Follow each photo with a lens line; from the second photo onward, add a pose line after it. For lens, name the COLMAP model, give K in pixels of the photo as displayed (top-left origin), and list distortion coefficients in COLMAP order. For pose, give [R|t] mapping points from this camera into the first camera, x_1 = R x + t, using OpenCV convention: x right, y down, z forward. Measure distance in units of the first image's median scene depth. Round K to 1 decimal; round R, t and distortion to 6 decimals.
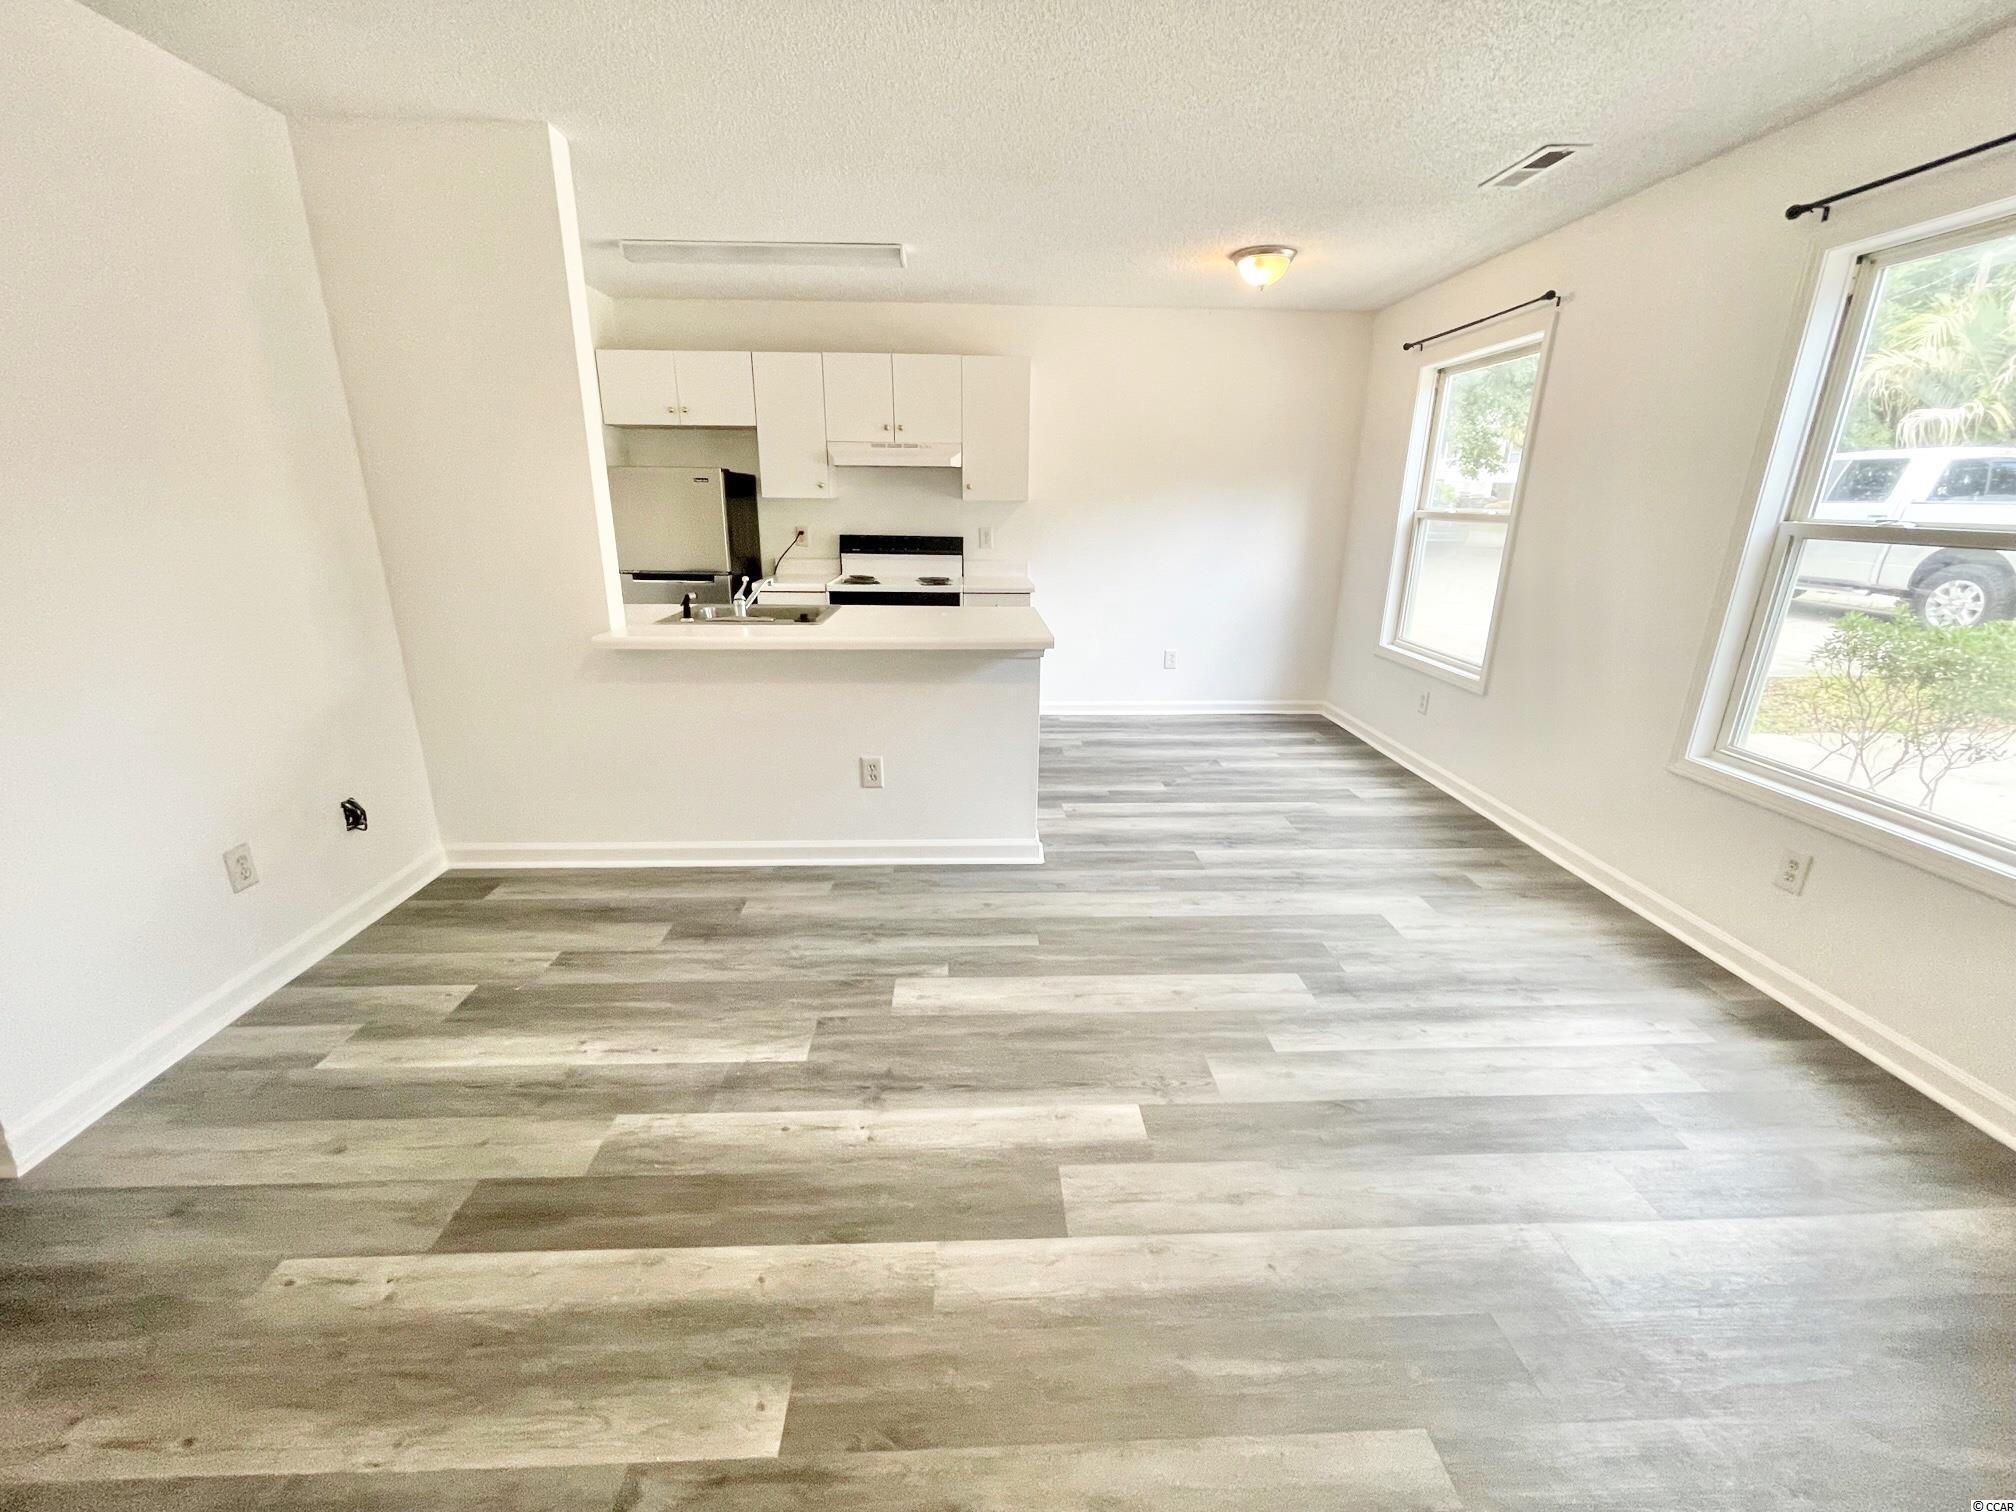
lens RADIAL K [[815.4, 0, 1003.6], [0, 815.4, 751.3], [0, 0, 1]] dist [-0.001118, -0.000158]
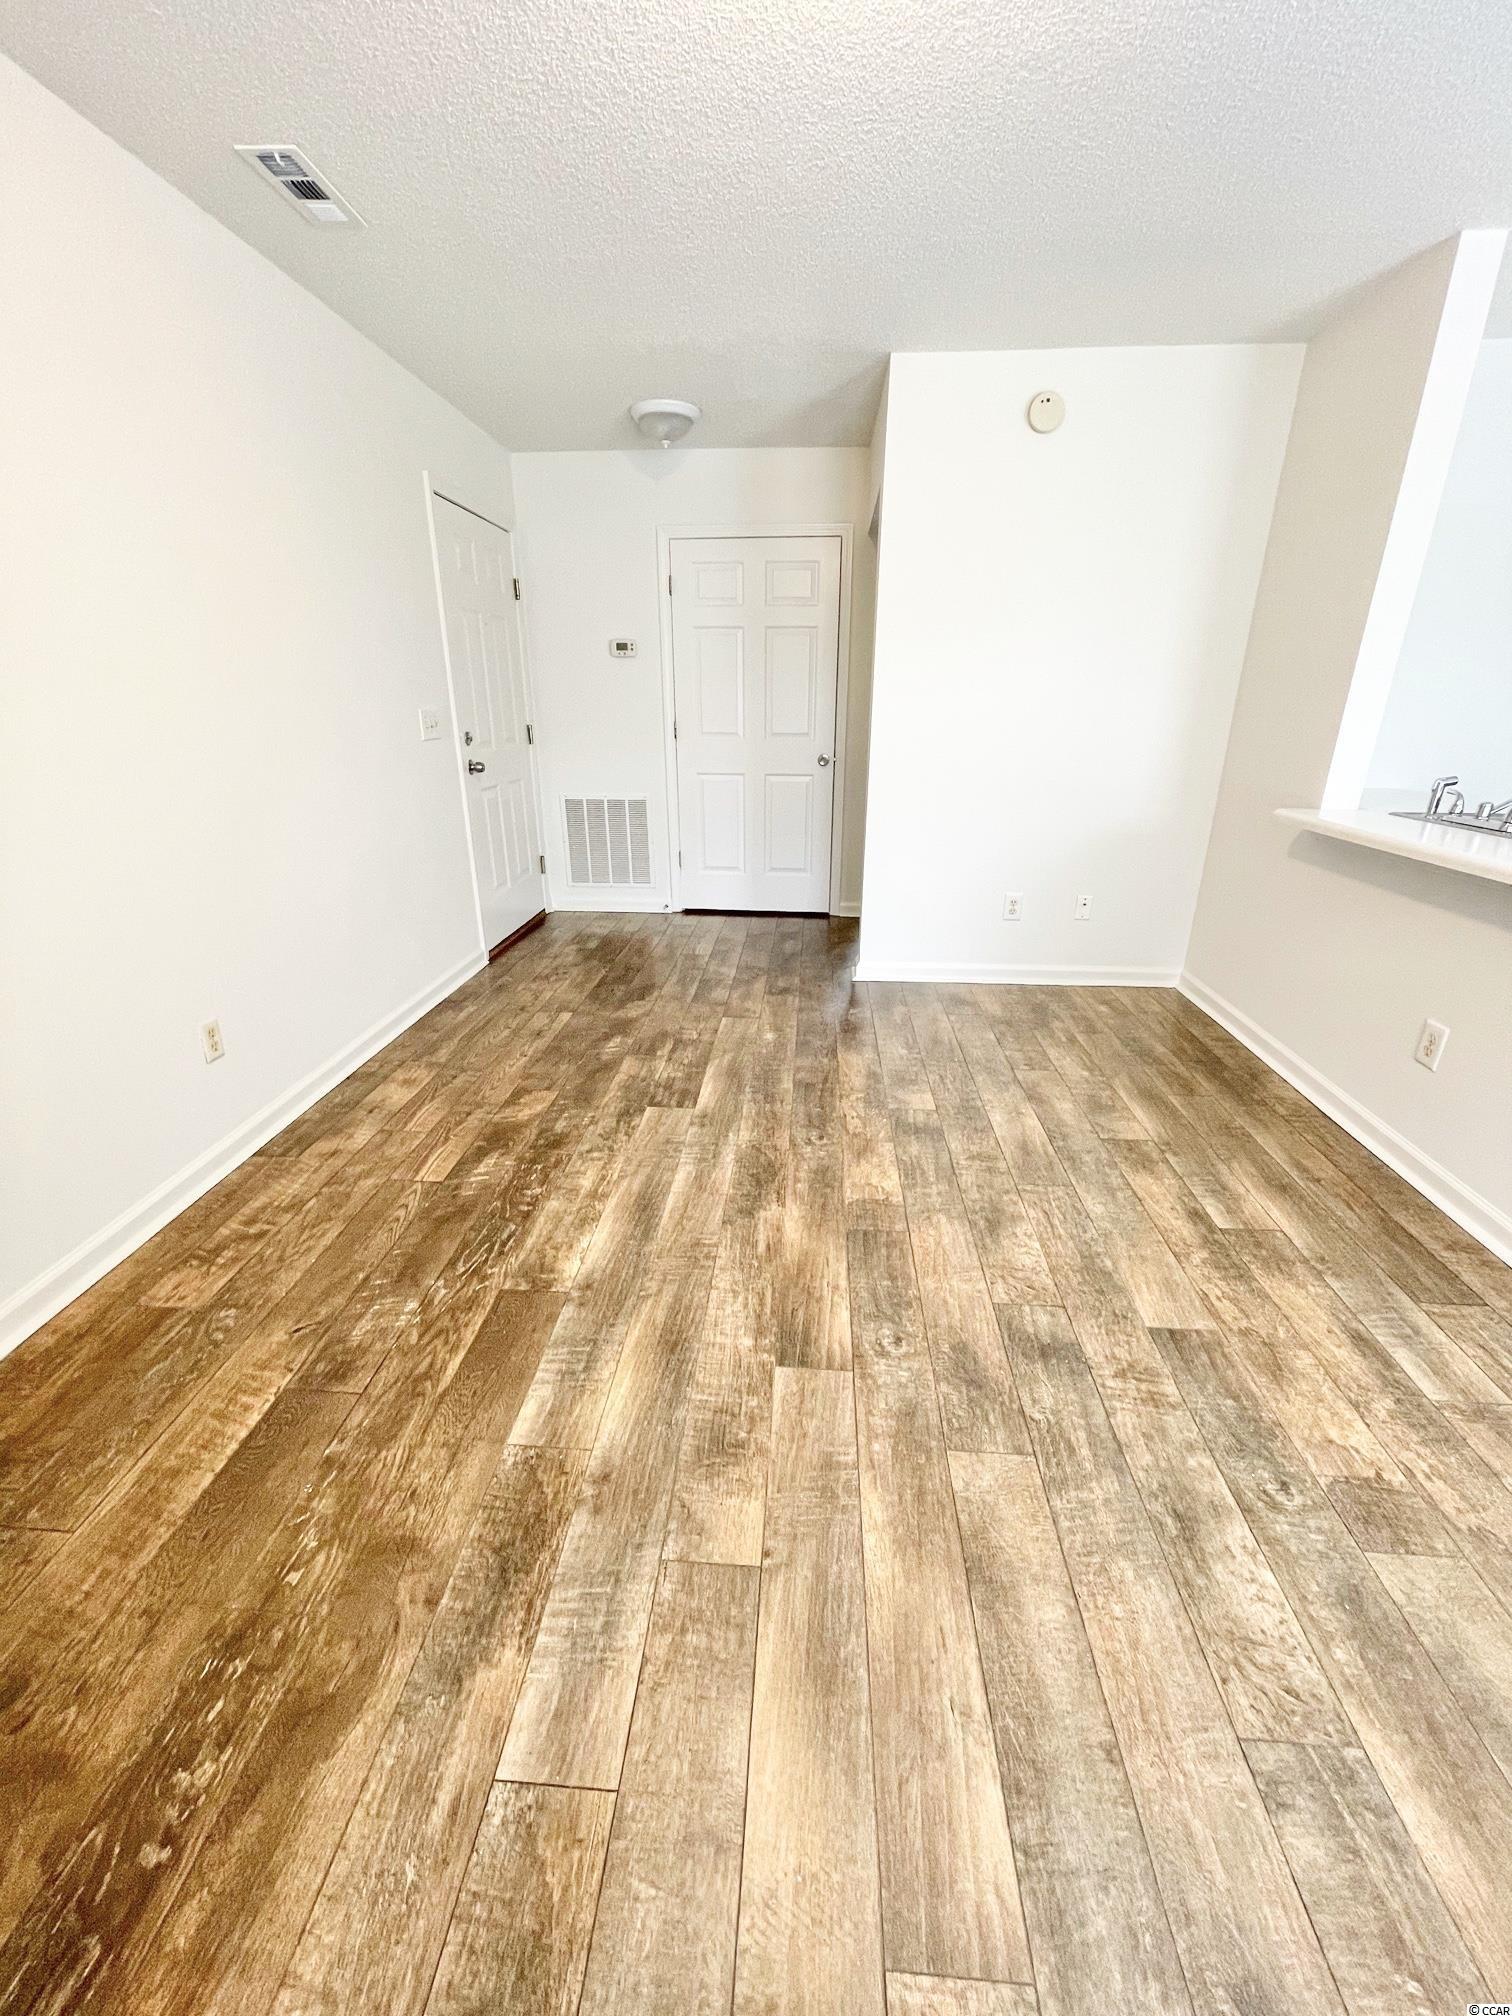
lens RADIAL K [[815.4, 0, 759.9], [0, 815.4, 1006.8], [0, 0, 1]] dist [-0.001118, -0.000158]
pose [[-0.105249, 0.343133, -0.933372, 0.510287], [-0.299915, 0.883929, 0.358775, -0.081025], [0.948142, 0.317693, 0.009878, 0.406492]]
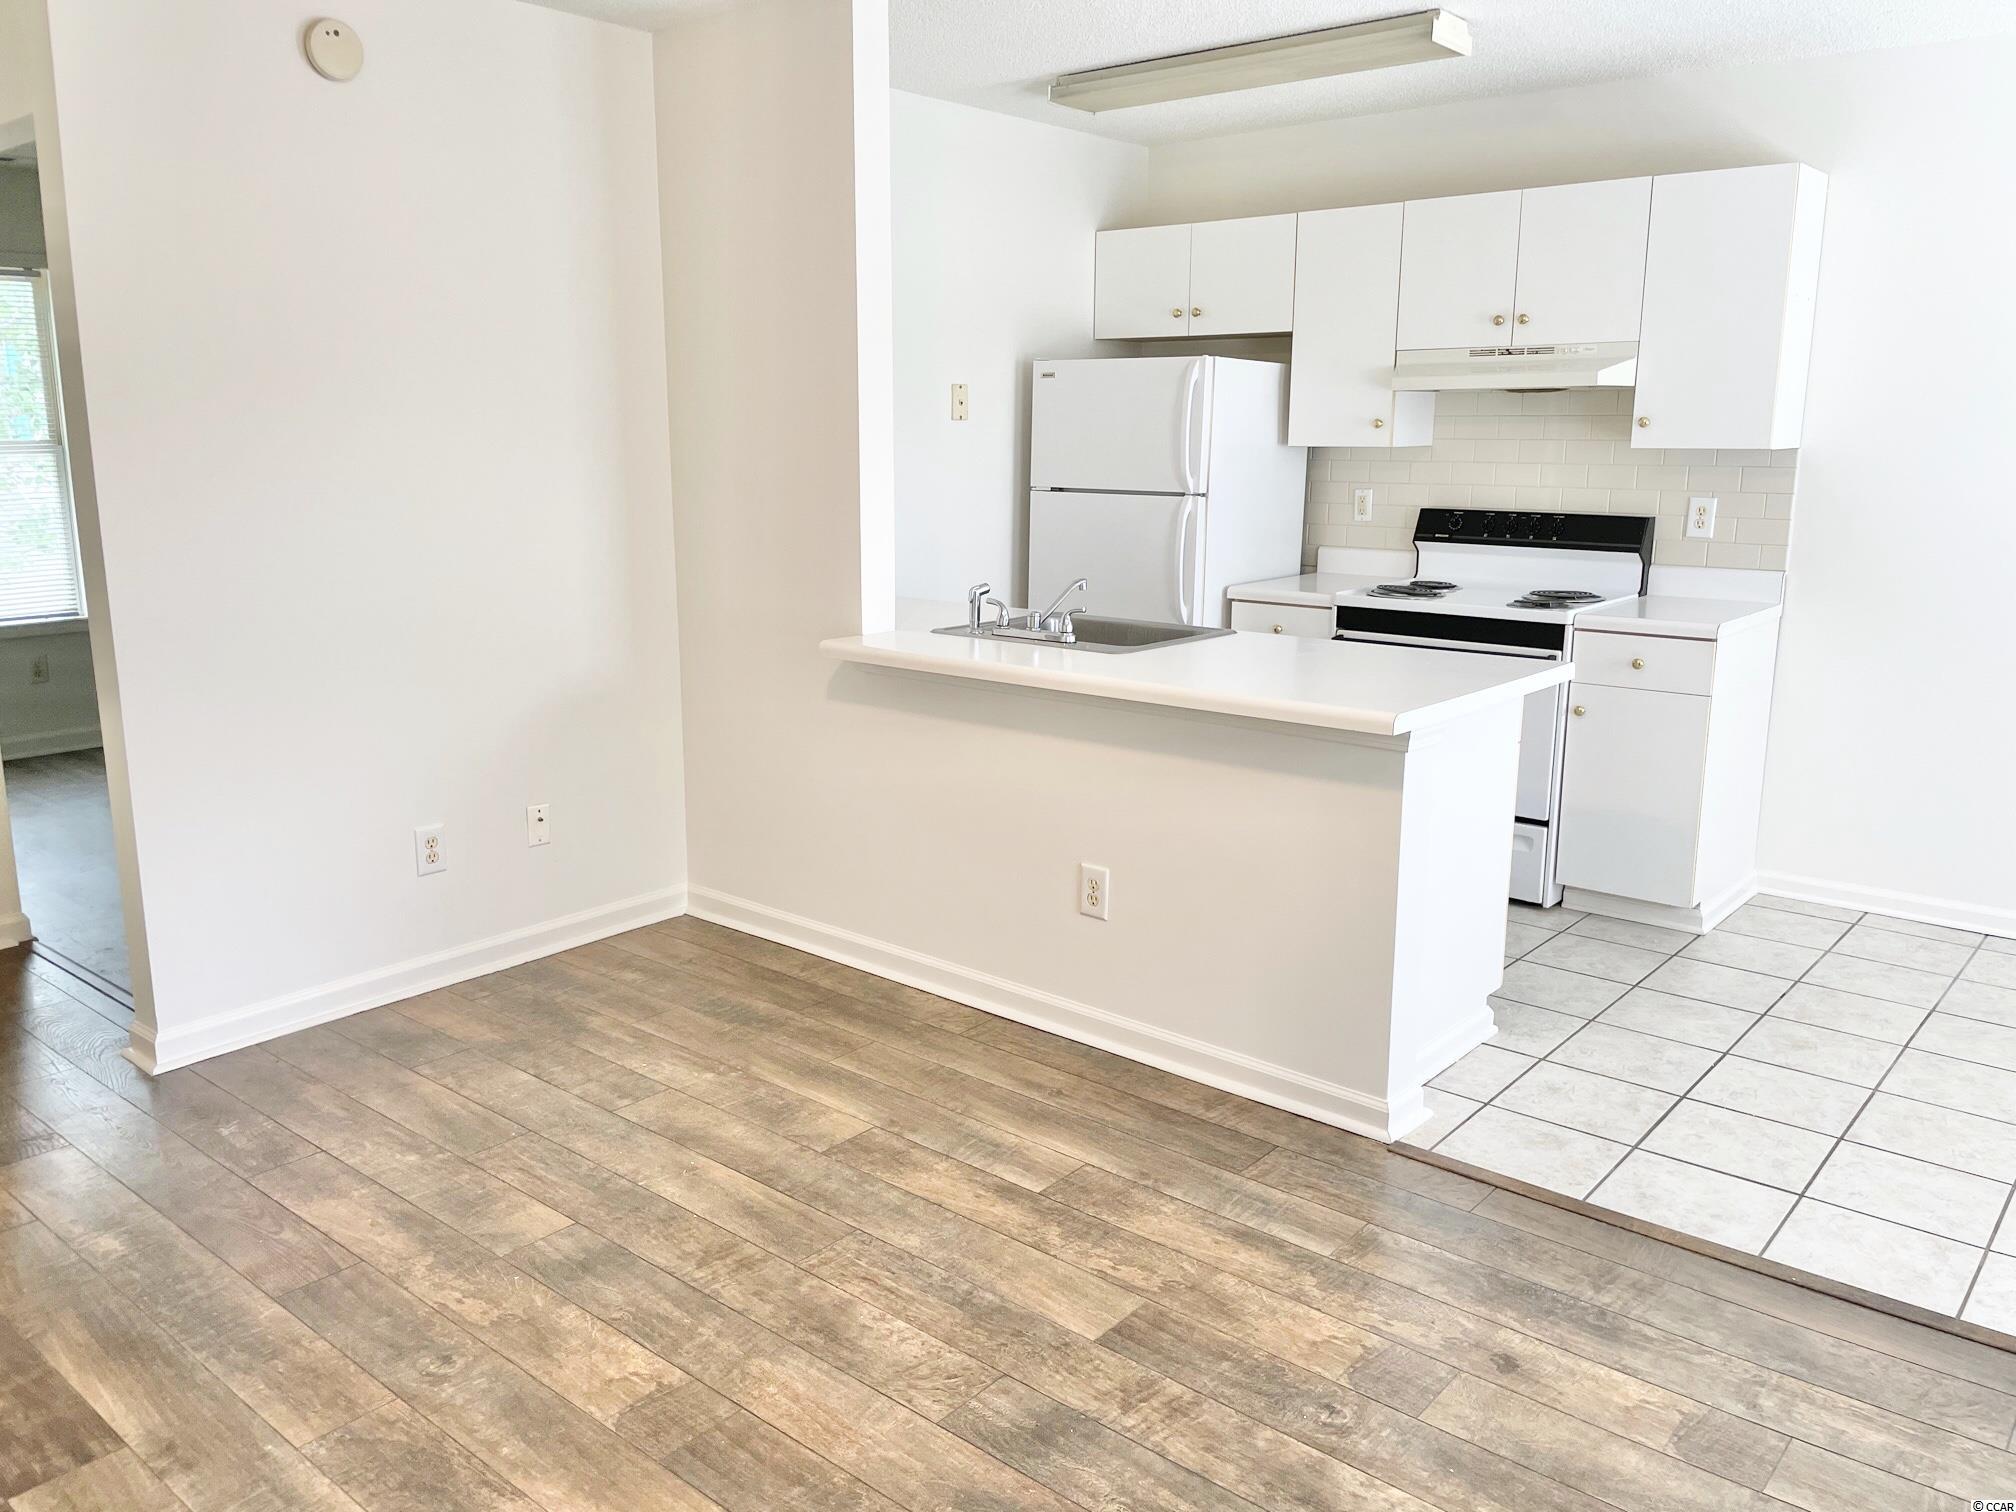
lens RADIAL K [[1536.9, 0, 1010.9], [0, 1536.9, 745.1], [0, 0, 1]] dist [0.075776, -0.102286]
pose [[0.740190, 0.128924, -0.659922, 0.491472], [-0.192880, 0.980911, -0.024707, -0.039025], [0.644140, 0.145574, 0.750927, 0.064992]]
